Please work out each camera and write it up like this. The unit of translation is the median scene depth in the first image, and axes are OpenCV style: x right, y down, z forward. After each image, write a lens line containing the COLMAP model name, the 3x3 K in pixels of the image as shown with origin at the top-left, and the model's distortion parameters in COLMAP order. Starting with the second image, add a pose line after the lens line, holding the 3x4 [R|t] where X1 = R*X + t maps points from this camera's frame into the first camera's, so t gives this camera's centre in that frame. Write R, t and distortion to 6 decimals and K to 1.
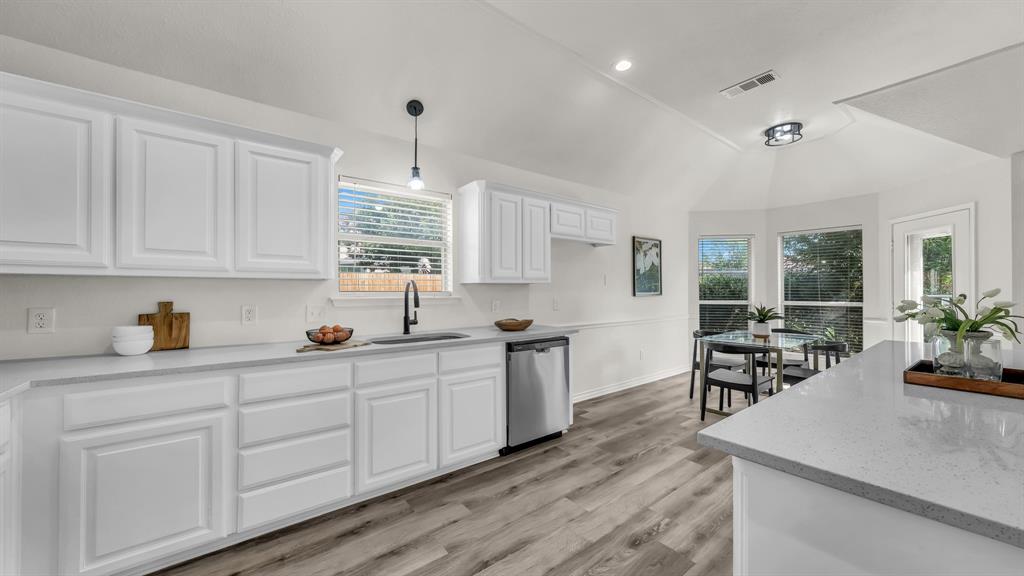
lens RADIAL K [[365.4, 0, 519.4], [0, 365.4, 288.3], [0, 0, 1]] dist [0.000925, 0.001559]
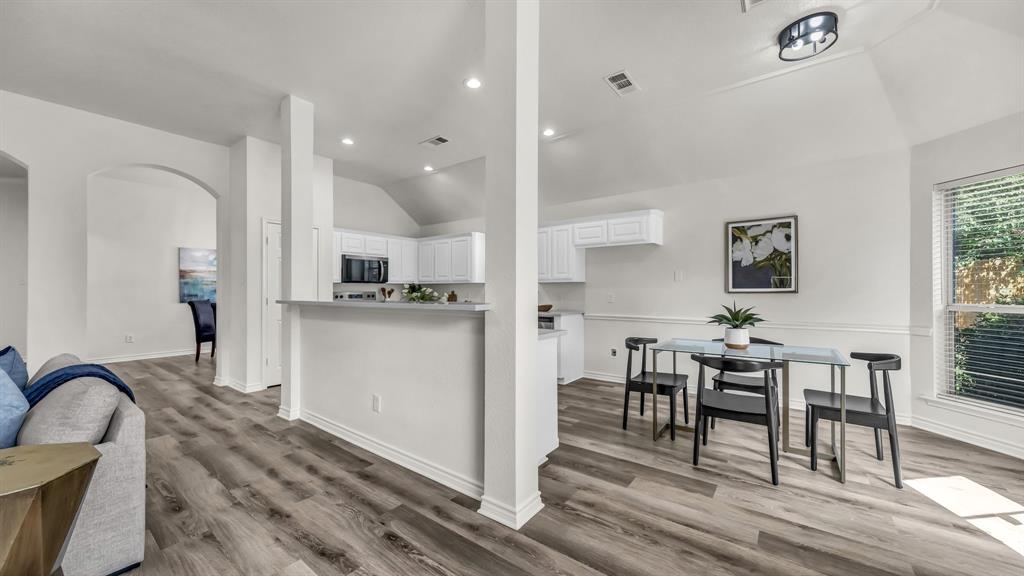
lens RADIAL K [[379.0, 0, 519.5], [0, 379.0, 287.7], [0, 0, 1]] dist [-0.004933, 0.000826]
pose [[0.259641, -0.007008, -0.965680, 1.622289], [0.005327, 0.999969, -0.005824, 0.016858], [0.965690, -0.003632, 0.259671, 0.480596]]
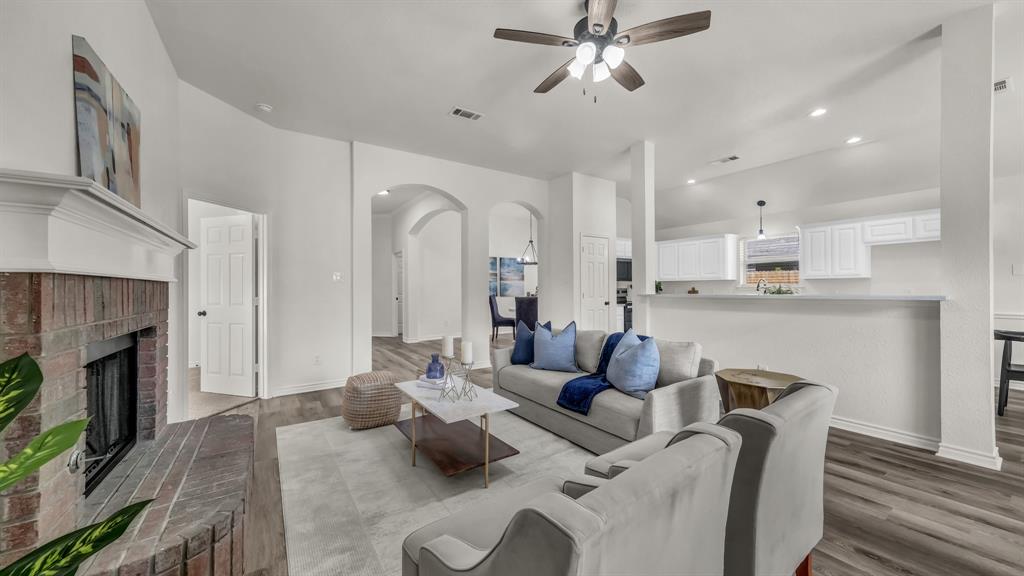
lens RADIAL K [[365.4, 0, 515.1], [0, 365.4, 287.9], [0, 0, 1]] dist [0.000925, 0.001559]
pose [[-0.081309, 0.003019, -0.996684, 1.875952], [0.008145, 0.999964, 0.002365, 0.011316], [0.996656, -0.007926, -0.081331, -0.302841]]
